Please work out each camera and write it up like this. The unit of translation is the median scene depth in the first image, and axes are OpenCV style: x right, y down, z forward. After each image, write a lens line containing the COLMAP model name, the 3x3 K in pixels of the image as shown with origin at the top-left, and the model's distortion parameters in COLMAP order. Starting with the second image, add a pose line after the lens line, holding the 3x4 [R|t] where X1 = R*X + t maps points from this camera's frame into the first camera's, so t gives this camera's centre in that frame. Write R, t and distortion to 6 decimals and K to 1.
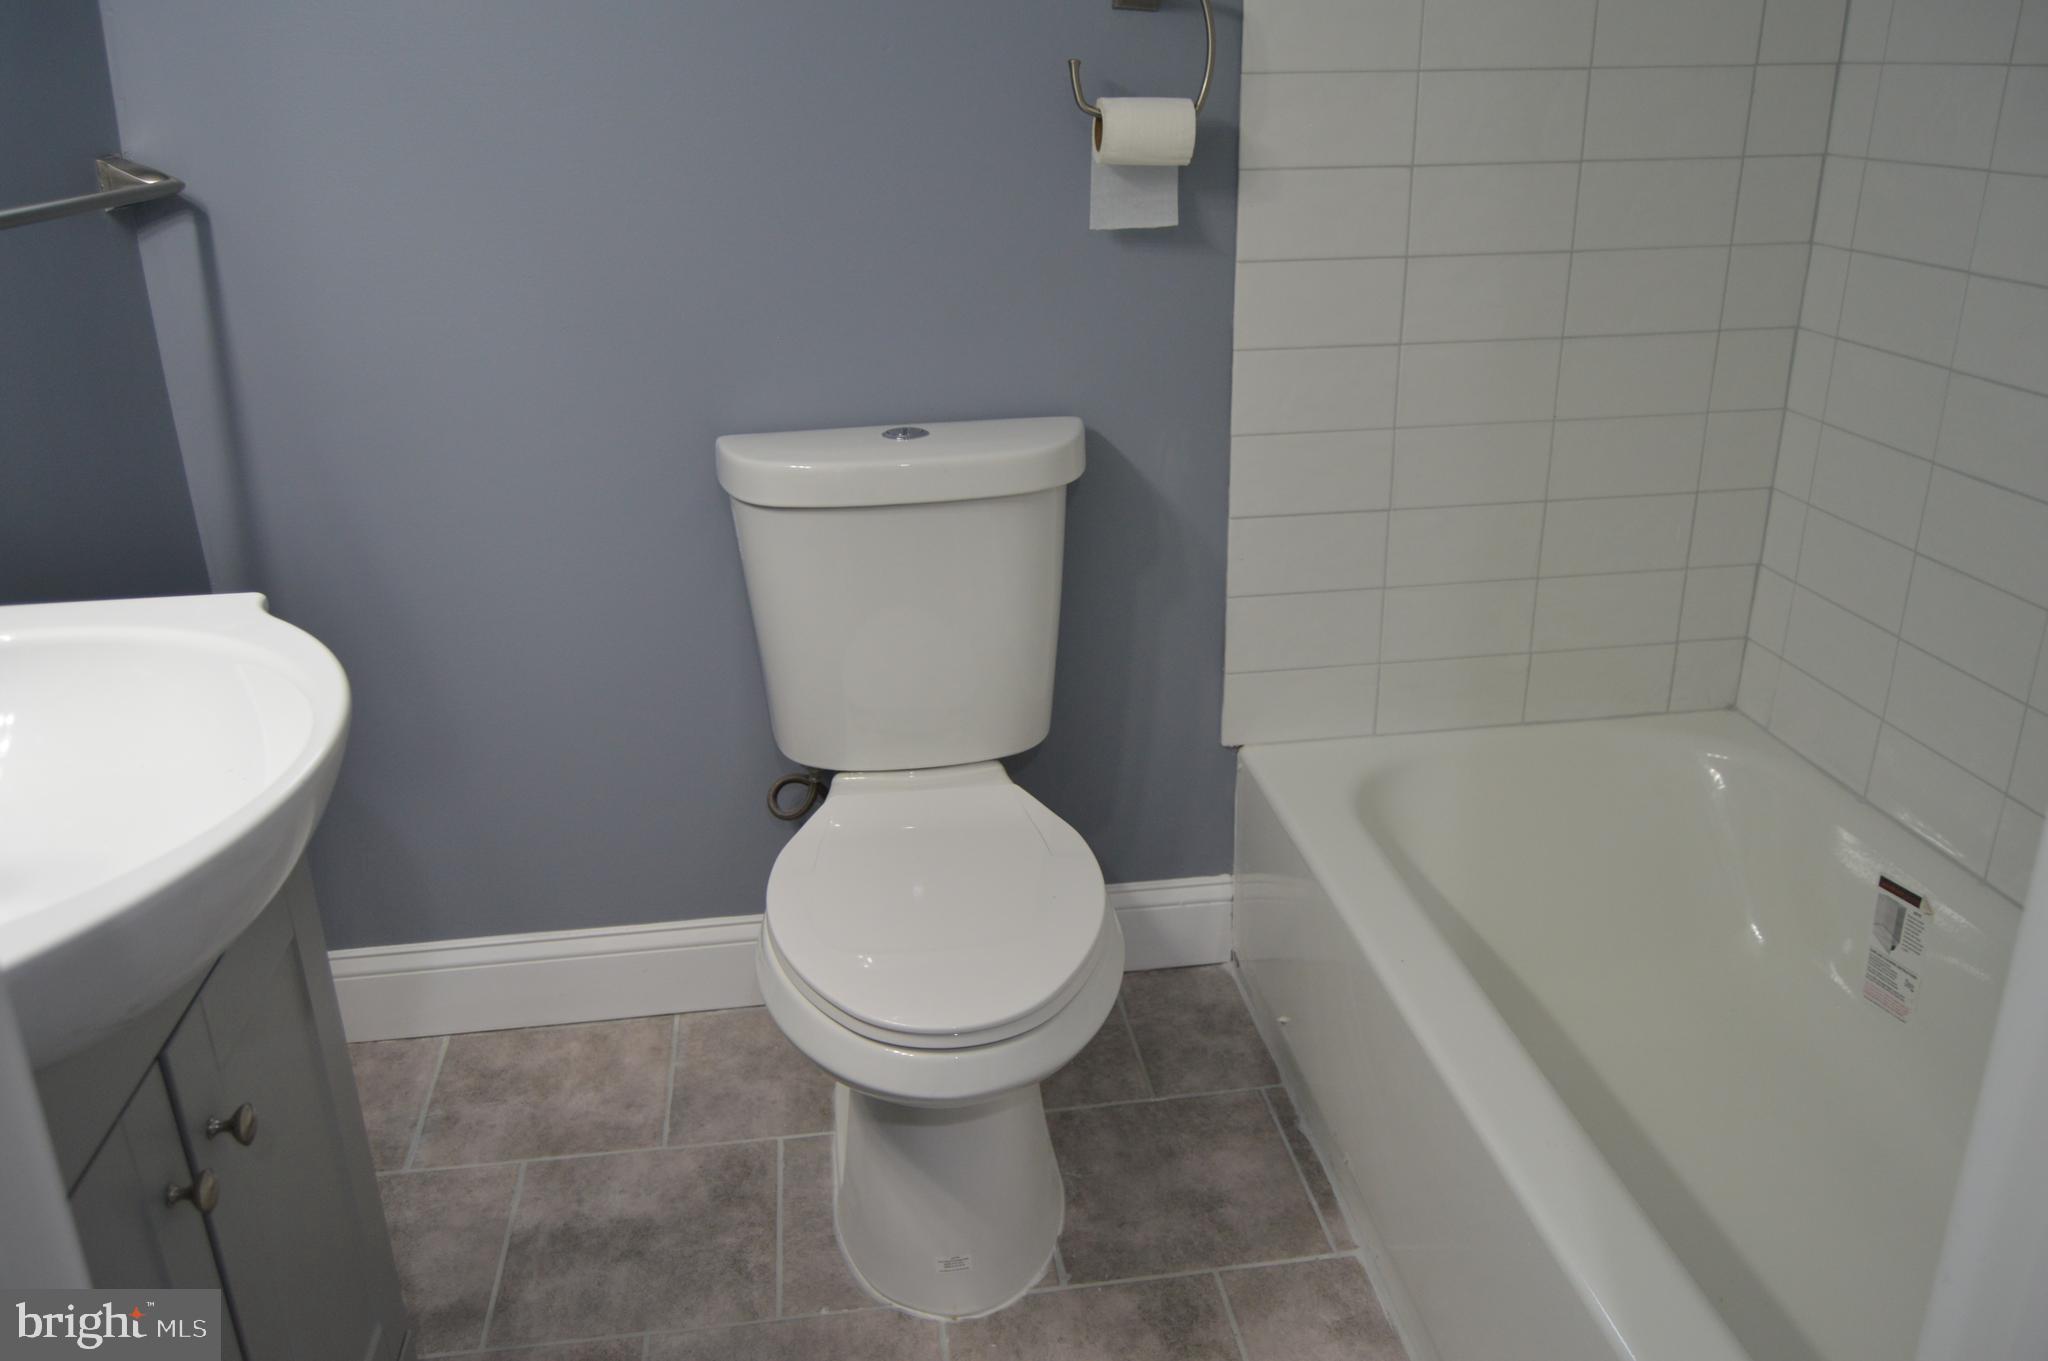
lens RADIAL K [[1604.2, 0, 1037.3], [0, 1604.2, 672.2], [0, 0, 1]] dist [-0.019079, 0.013110]
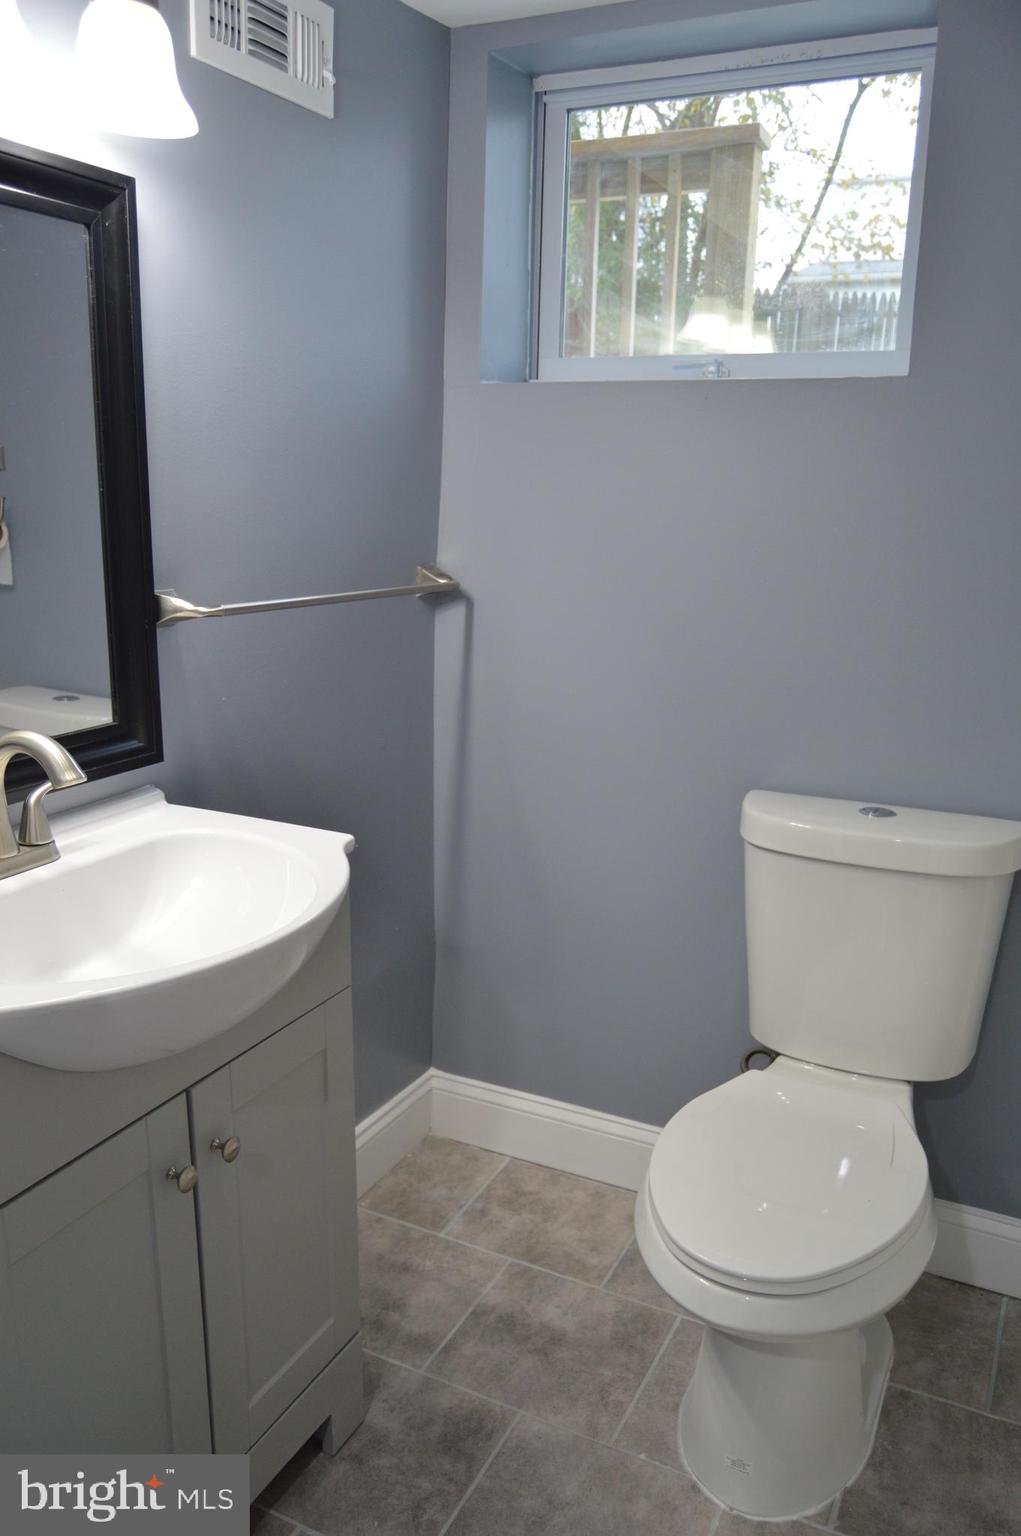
lens RADIAL K [[1203.1, 0, 518.8], [0, 1203.1, 782.8], [0, 0, 1]] dist [-0.019079, 0.013110]
pose [[0.826526, 0.167359, -0.537444, 0.191842], [-0.237233, 0.969410, -0.062963, -0.040932], [0.510466, 0.179540, 0.840946, 0.027856]]
